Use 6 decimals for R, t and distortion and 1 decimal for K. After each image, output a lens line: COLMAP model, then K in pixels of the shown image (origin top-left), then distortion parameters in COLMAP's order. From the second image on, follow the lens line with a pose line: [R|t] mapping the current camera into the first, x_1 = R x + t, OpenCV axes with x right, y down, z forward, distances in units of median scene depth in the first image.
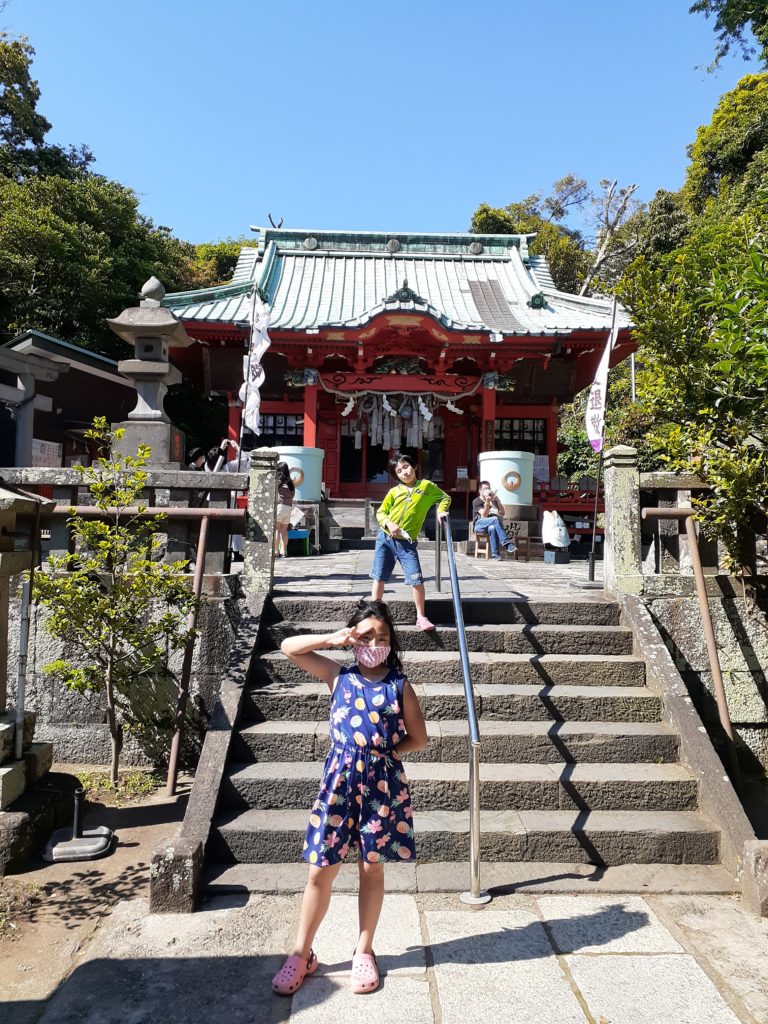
lens RADIAL K [[806.9, 0, 383.8], [0, 806.9, 514.7], [0, 0, 1]] dist [0.041930, -0.050412]
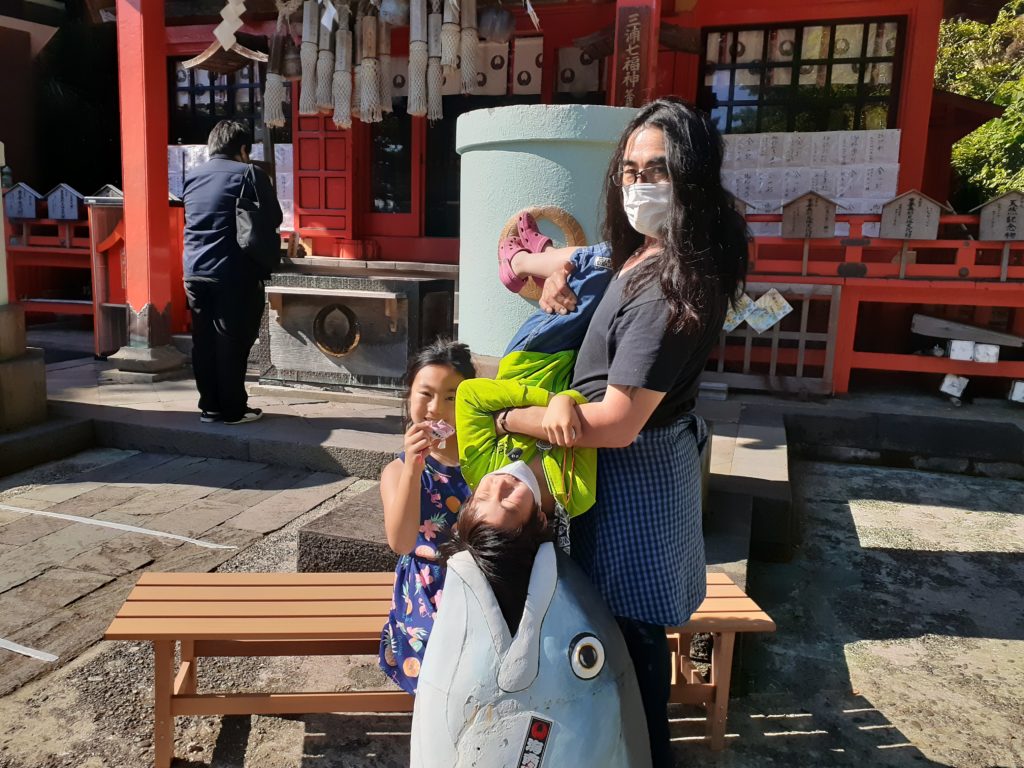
lens RADIAL K [[806.9, 0, 506.4], [0, 806.9, 394.2], [0, 0, 1]] dist [0.041930, -0.050412]
pose [[0.946285, 0.066954, -0.316325, 0.170724], [0.004494, 0.975507, 0.219921, -0.041615], [0.323302, -0.209530, 0.922807, 0.629485]]
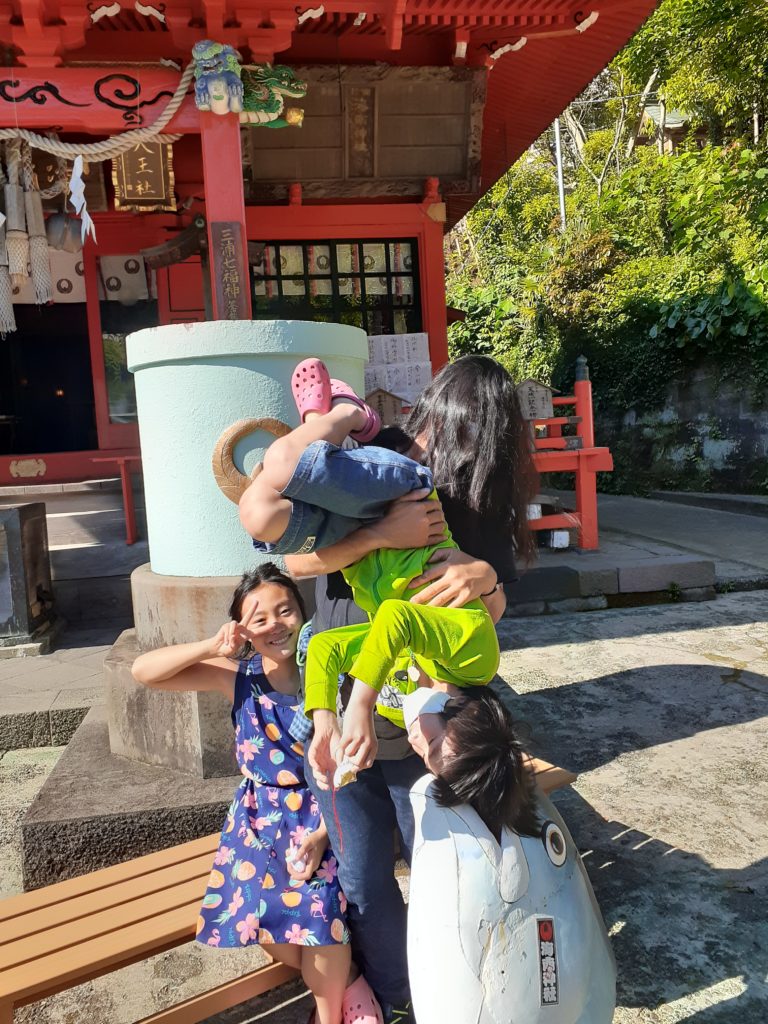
lens RADIAL K [[806.9, 0, 398.0], [0, 806.9, 508.1], [0, 0, 1]] dist [0.041930, -0.050412]
pose [[0.985571, -0.088705, 0.144154, 0.129497], [0.068752, 0.988051, 0.137945, -0.045169], [-0.154668, -0.126044, 0.979893, 0.625981]]
